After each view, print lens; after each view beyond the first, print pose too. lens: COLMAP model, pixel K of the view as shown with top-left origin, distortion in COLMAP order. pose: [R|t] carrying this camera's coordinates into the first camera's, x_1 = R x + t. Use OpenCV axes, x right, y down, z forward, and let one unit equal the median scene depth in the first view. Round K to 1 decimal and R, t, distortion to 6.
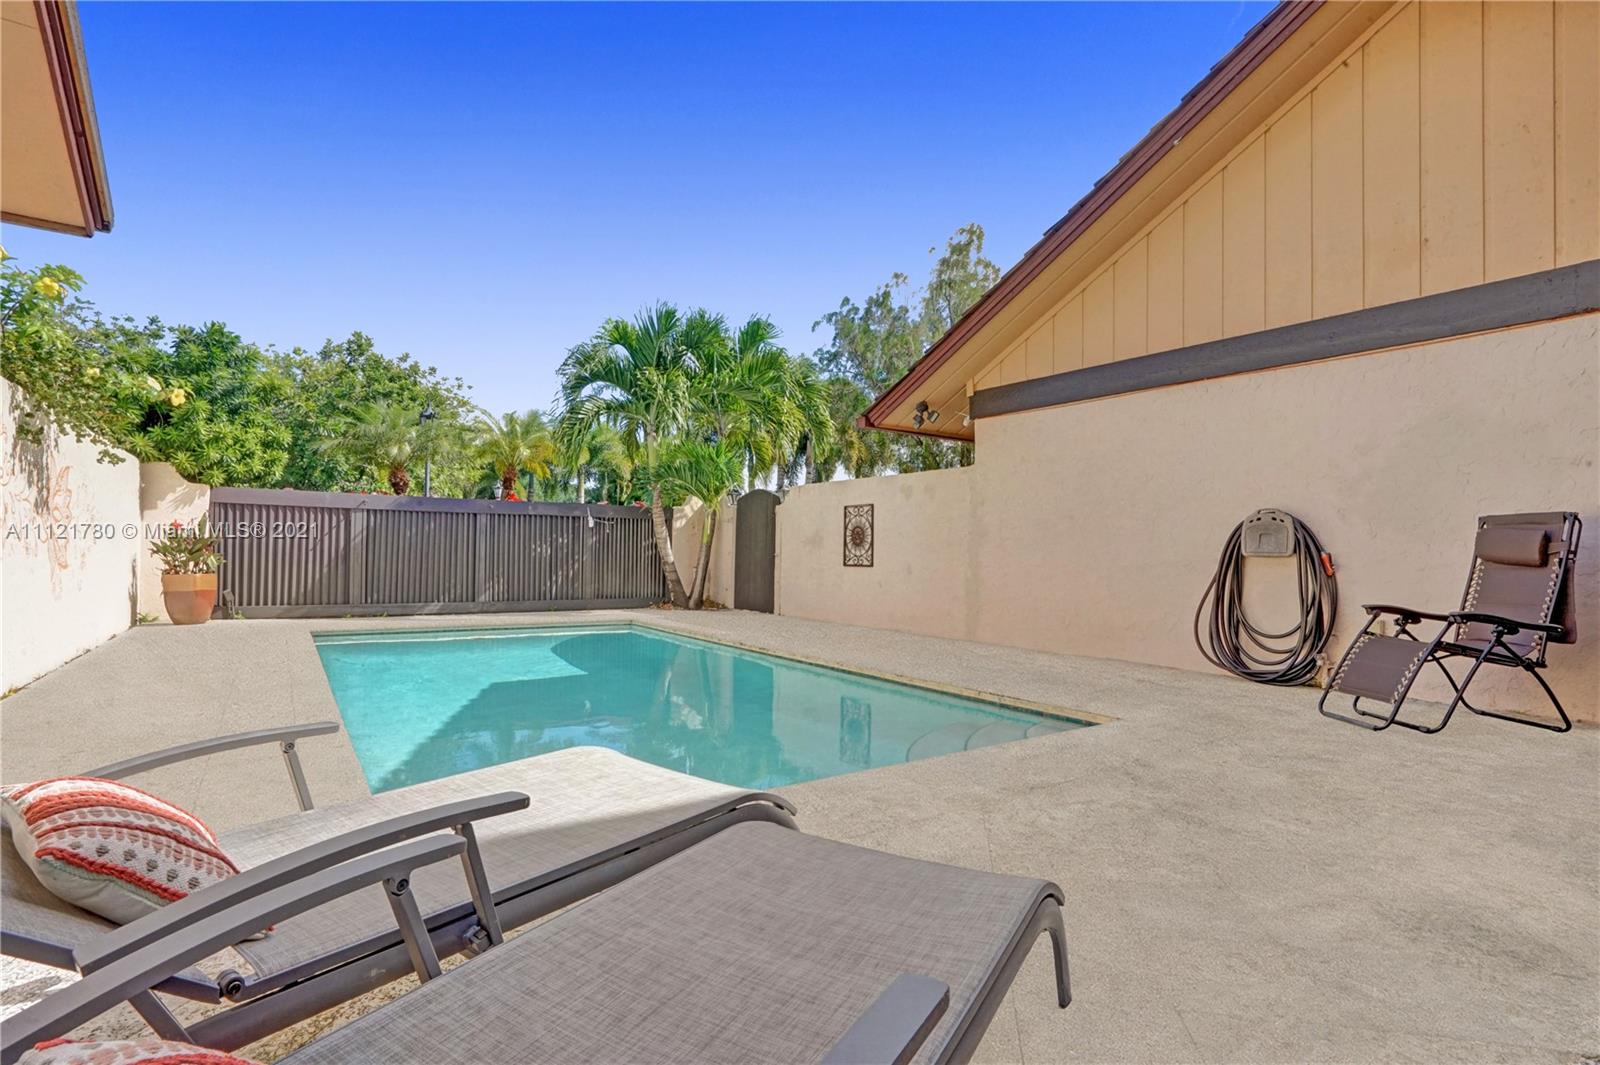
lens RADIAL K [[772.5, 0, 801.5], [0, 772.5, 539.2], [0, 0, 1]] dist [-0.035412, 0.006924]
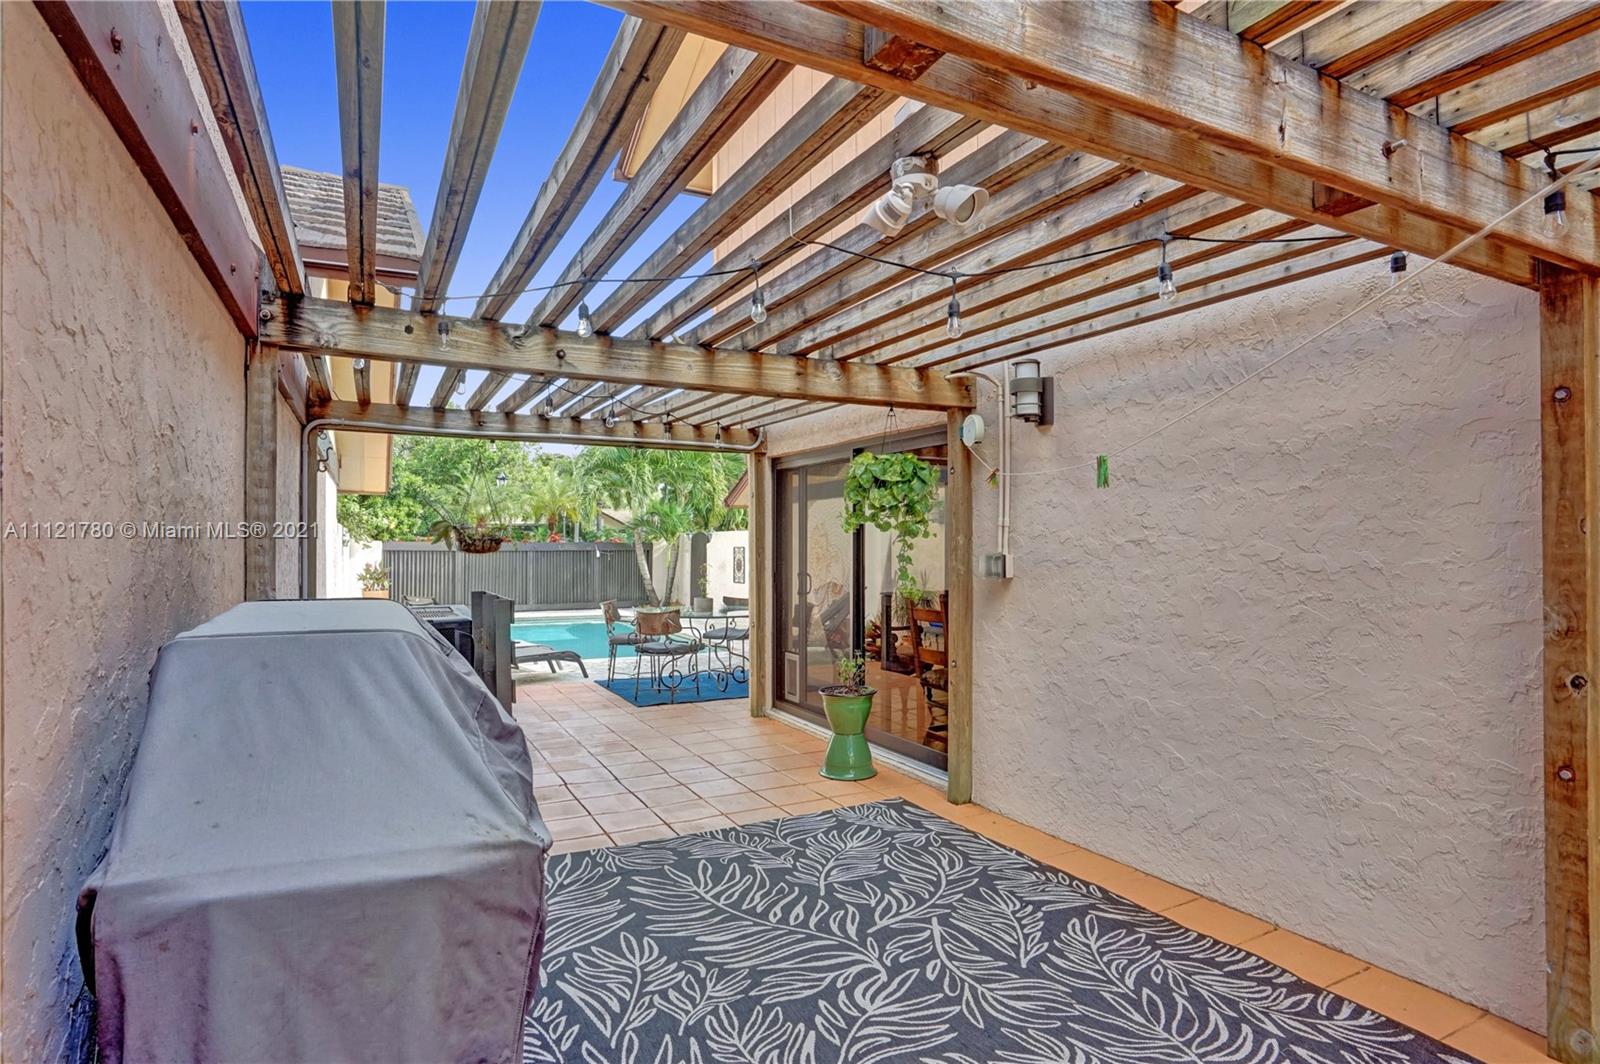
lens RADIAL K [[830.7, 0, 798.7], [0, 830.7, 539.4], [0, 0, 1]] dist [-0.000982, -0.000112]
pose [[0.991542, -0.013273, -0.129103, 0.404120], [0.014456, 0.999862, 0.008233, -0.066976], [0.128976, -0.010029, 0.991597, -0.731694]]
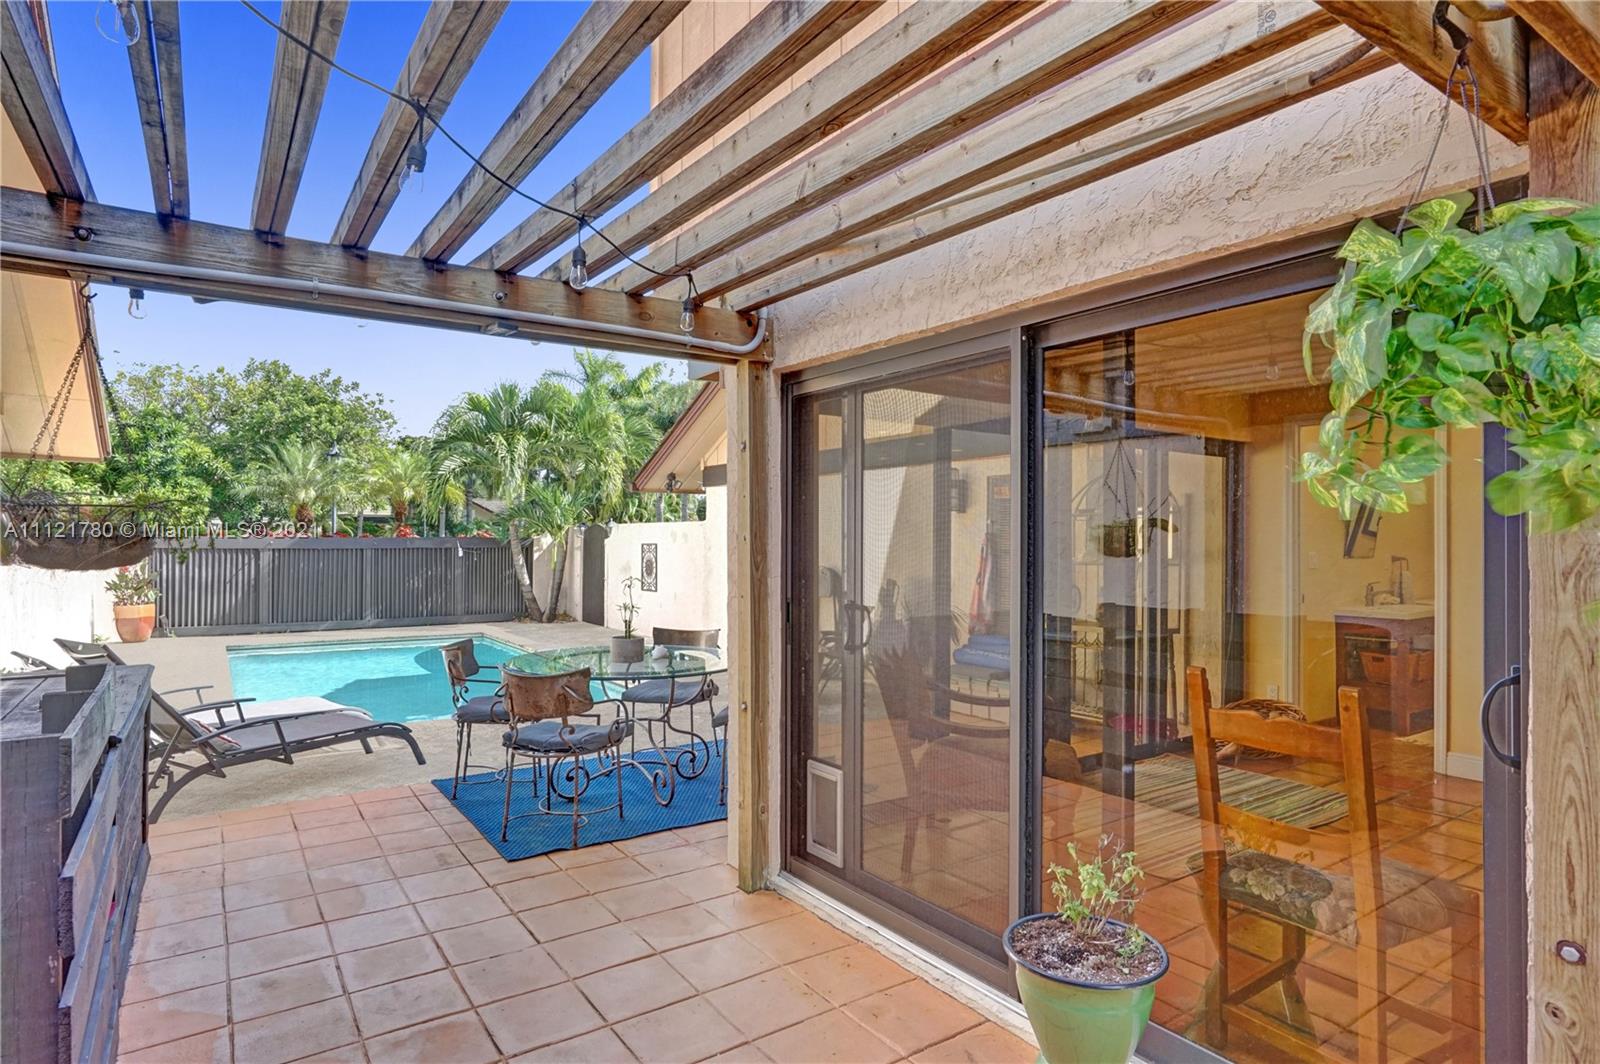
lens RADIAL K [[878.2, 0, 789.9], [0, 878.2, 531.9], [0, 0, 1]] dist [-0.001540, 0.001392]
pose [[0.999777, -0.010975, -0.018068, 0.306750], [0.011109, 0.999911, 0.007357, -0.065760], [0.017985, -0.007556, 0.999810, -0.428132]]
